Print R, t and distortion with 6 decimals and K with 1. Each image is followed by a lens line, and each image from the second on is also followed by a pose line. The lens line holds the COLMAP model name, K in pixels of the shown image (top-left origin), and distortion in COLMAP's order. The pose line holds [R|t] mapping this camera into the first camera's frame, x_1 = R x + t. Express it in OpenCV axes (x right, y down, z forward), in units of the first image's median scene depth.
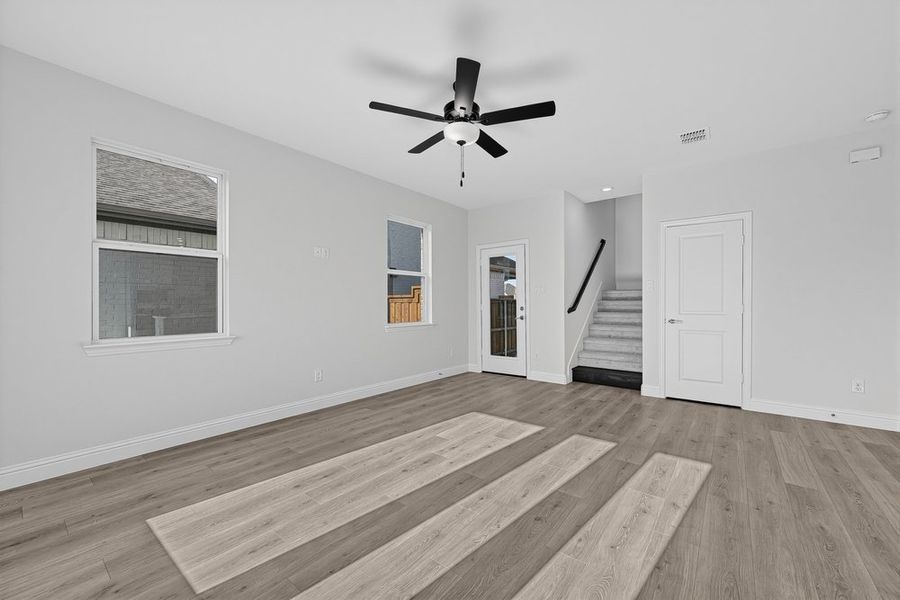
lens RADIAL K [[361.6, 0, 452.9], [0, 361.6, 308.0], [0, 0, 1]] dist [0.000681, 0.000118]
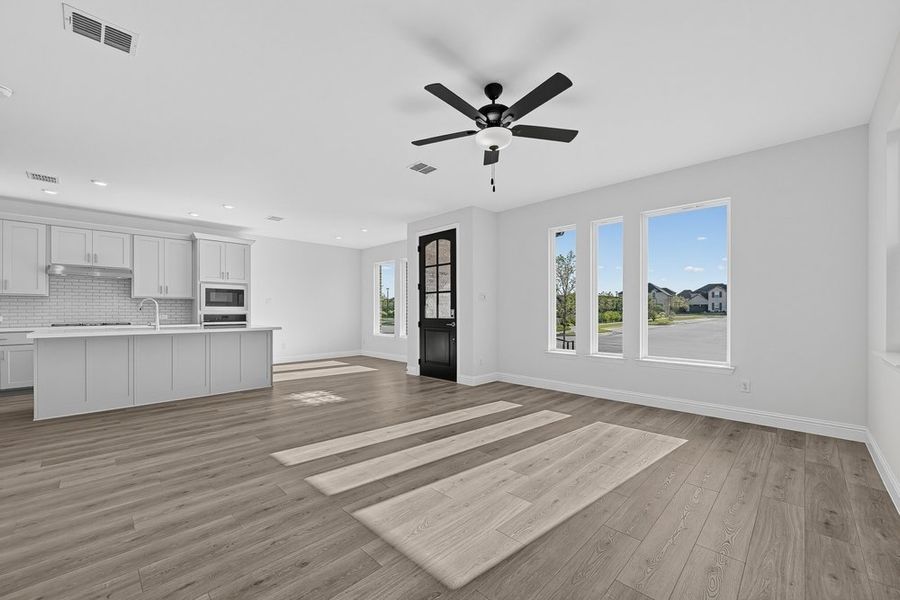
lens RADIAL K [[361.6, 0, 452.9], [0, 361.6, 308.0], [0, 0, 1]] dist [0.000681, 0.000118]
pose [[-0.994162, 0.004383, 0.107813, 0.024490], [0.004440, 0.999990, 0.000292, -0.015476], [-0.107811, 0.000769, -0.994171, 1.679086]]
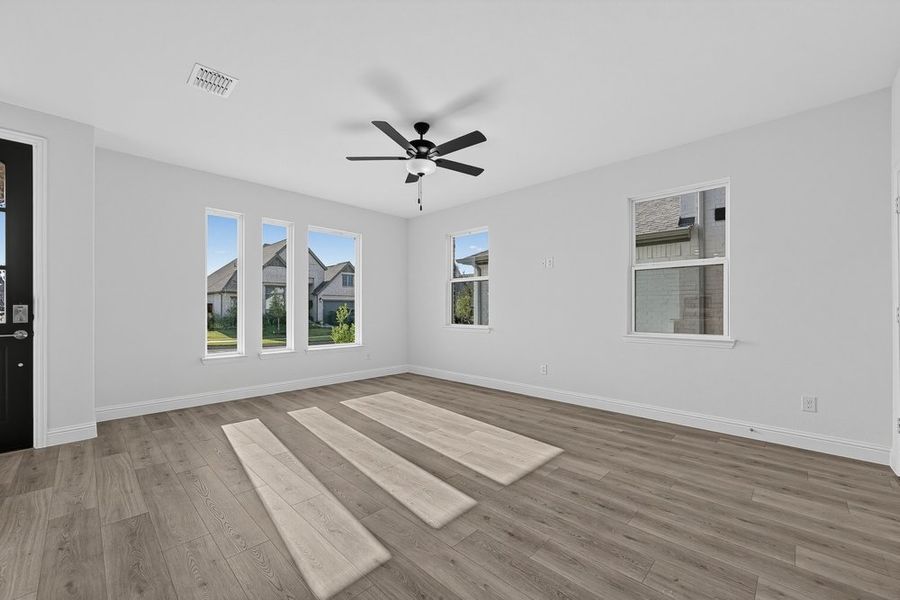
lens RADIAL K [[359.2, 0, 450.0], [0, 359.2, 300.0], [0, 0, 1]] dist [0.000234, 0.000023]
pose [[-0.108733, -0.021338, -0.993842, 1.017936], [-0.010736, 0.999737, -0.020290, -0.011629], [0.994013, 0.008463, -0.108933, 1.025646]]
